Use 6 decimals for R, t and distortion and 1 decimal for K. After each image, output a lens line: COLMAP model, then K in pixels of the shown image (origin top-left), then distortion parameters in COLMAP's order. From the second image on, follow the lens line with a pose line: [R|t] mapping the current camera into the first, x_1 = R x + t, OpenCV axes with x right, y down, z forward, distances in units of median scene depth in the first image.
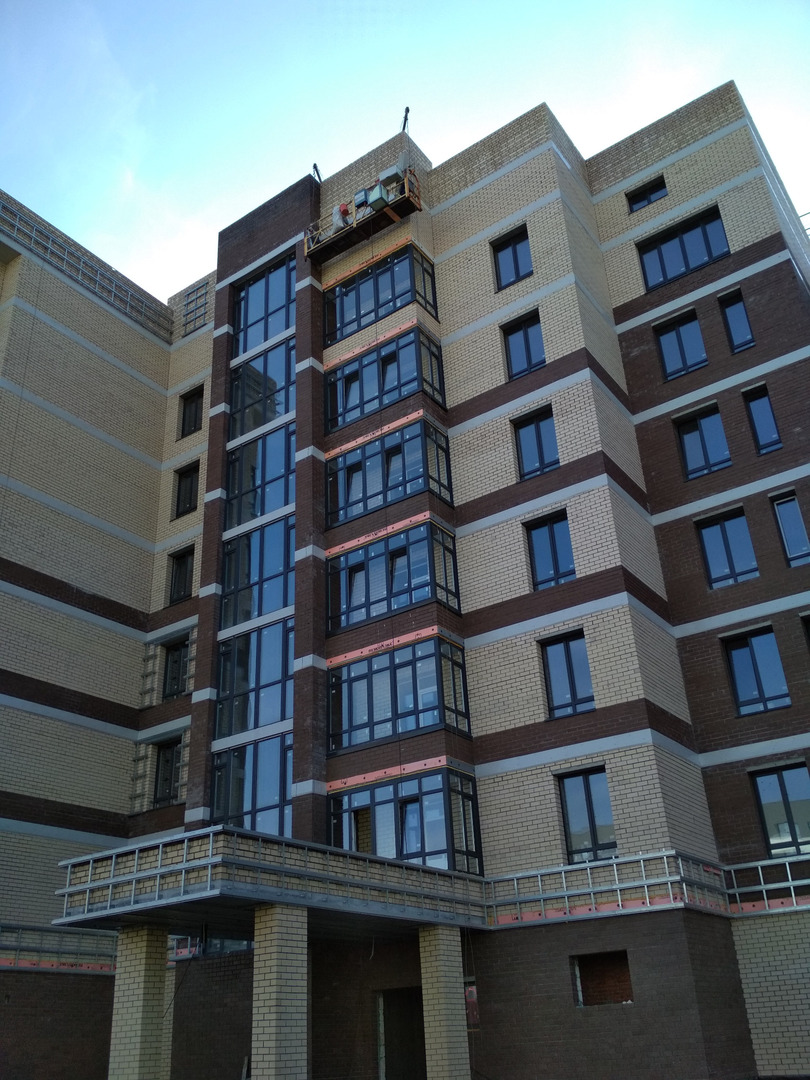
lens RADIAL K [[977.3, 0, 408.8], [0, 977.3, 552.1], [0, 0, 1]] dist [0.142582, -0.284130]
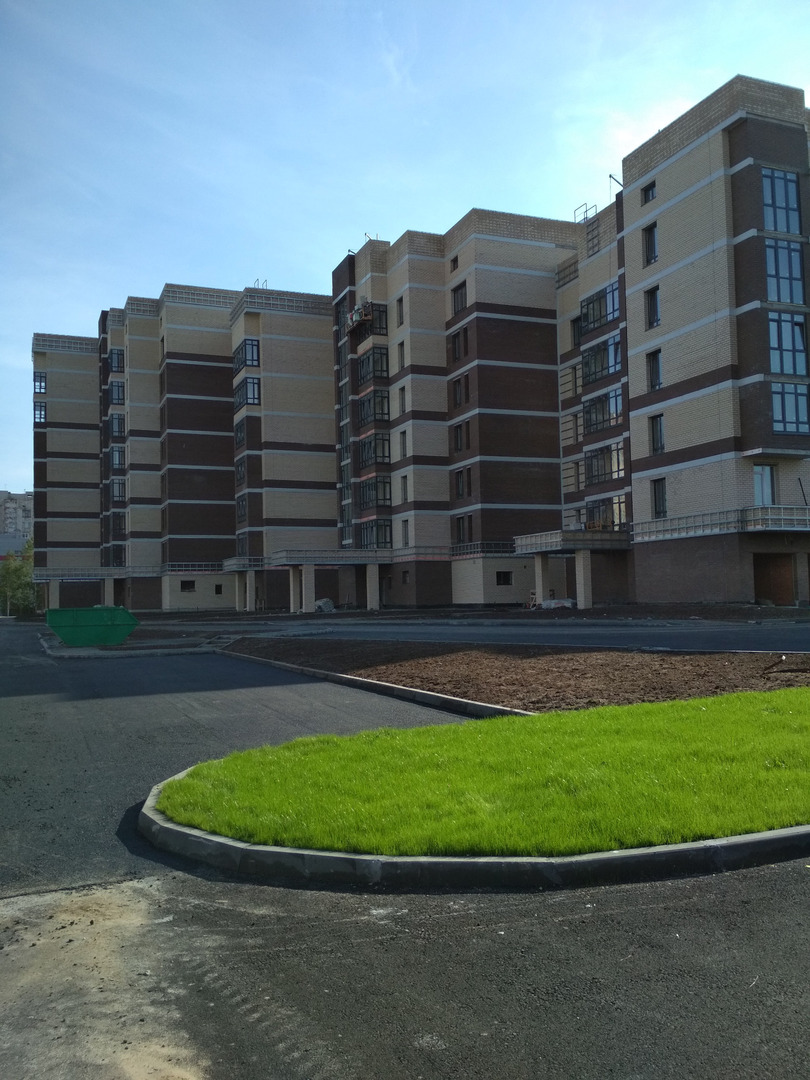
lens RADIAL K [[977.3, 0, 408.8], [0, 977.3, 552.1], [0, 0, 1]] dist [0.142582, -0.284130]
pose [[0.840549, 0.000199, -0.541736, 1.547507], [0.233780, 0.901961, 0.363061, -0.684349], [0.488697, -0.431818, 0.758096, -1.194848]]
